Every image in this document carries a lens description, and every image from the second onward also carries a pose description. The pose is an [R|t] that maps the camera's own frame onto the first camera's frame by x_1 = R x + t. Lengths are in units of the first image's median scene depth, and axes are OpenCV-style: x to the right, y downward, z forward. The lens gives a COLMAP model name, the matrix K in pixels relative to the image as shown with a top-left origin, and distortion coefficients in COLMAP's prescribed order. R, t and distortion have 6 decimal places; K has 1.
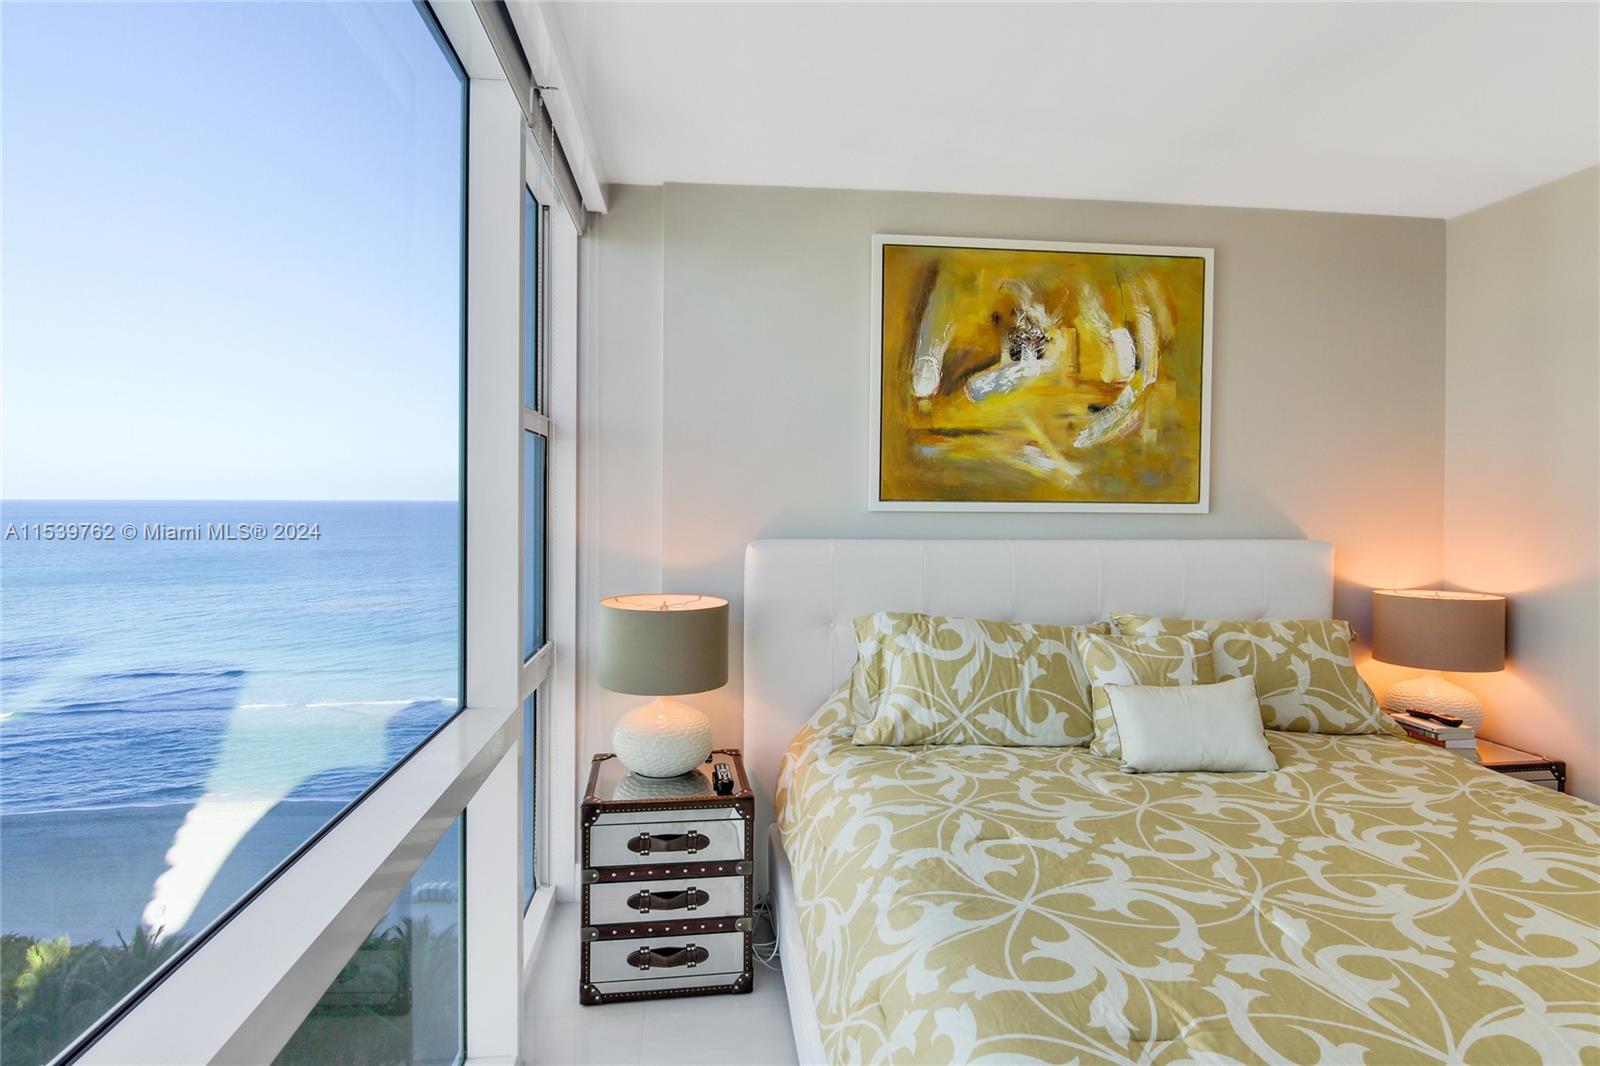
lens RADIAL K [[893.0, 0, 804.2], [0, 893.0, 512.2], [0, 0, 1]] dist [-0.003386, -0.002010]
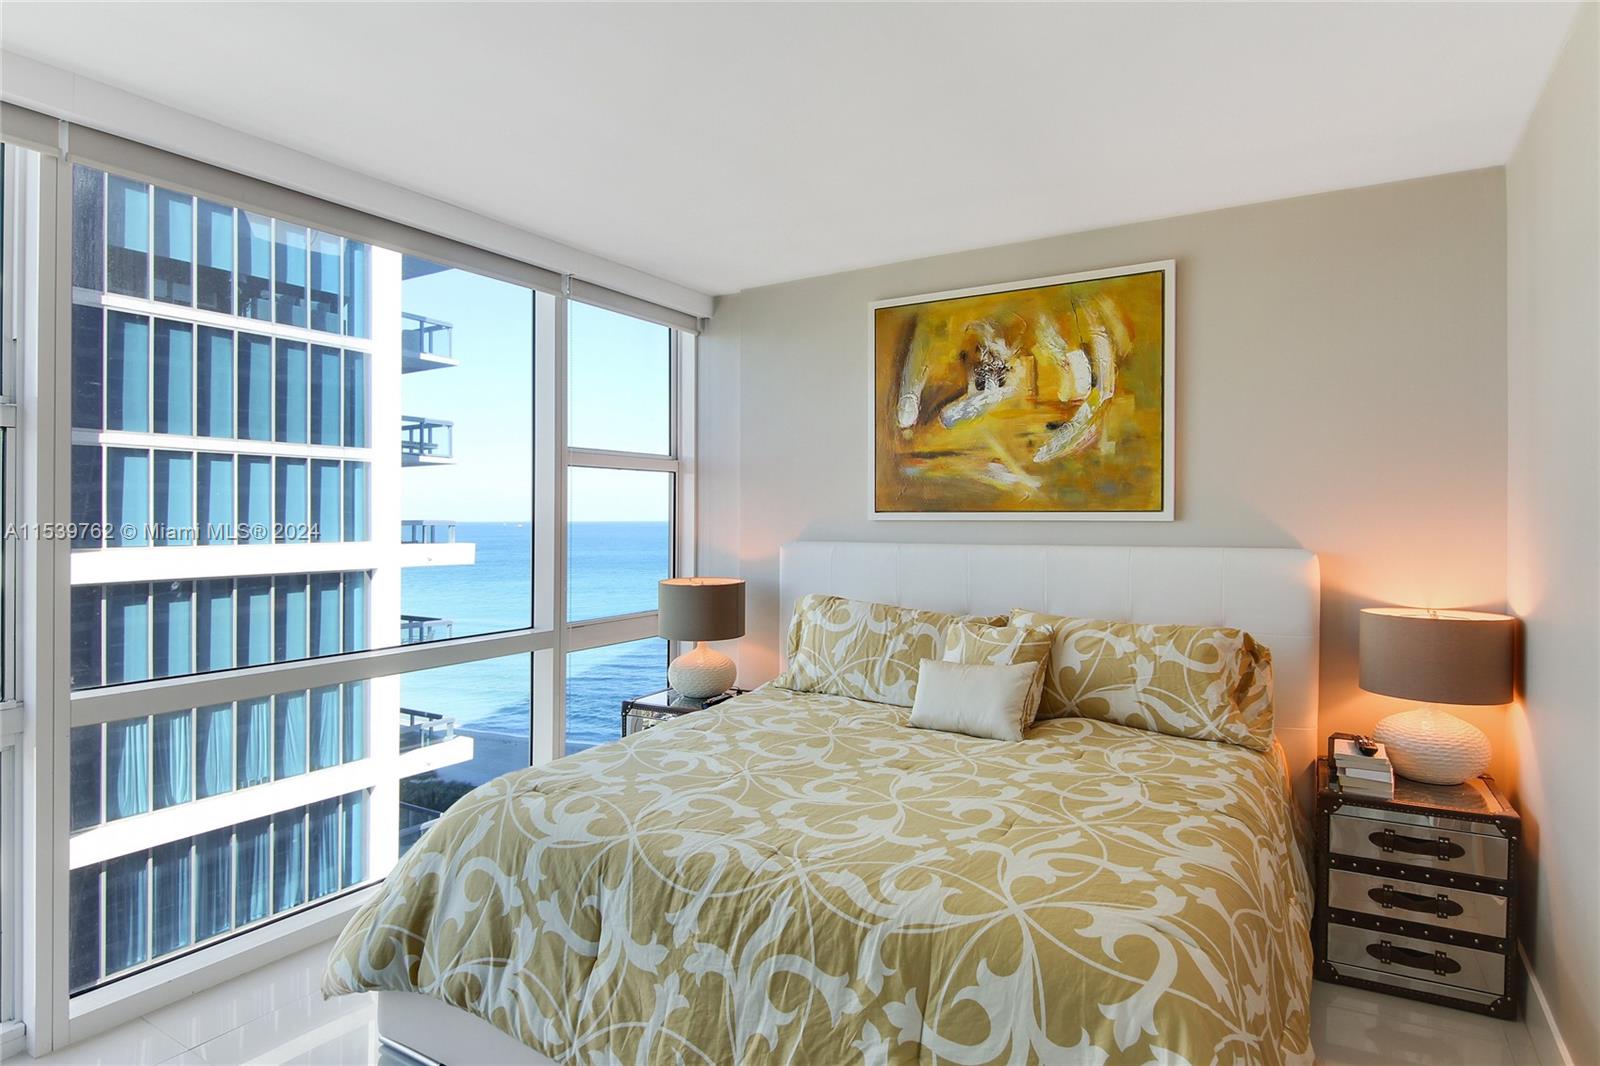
lens RADIAL K [[893.8, 0, 800.0], [0, 893.8, 533.0], [0, 0, 1]] dist [-0.004304, -0.000532]
pose [[0.784907, 0.004368, -0.619598, 0.772790], [-0.001088, 0.999983, 0.005672, 0.009796], [0.619613, -0.003778, 0.784898, -0.060090]]
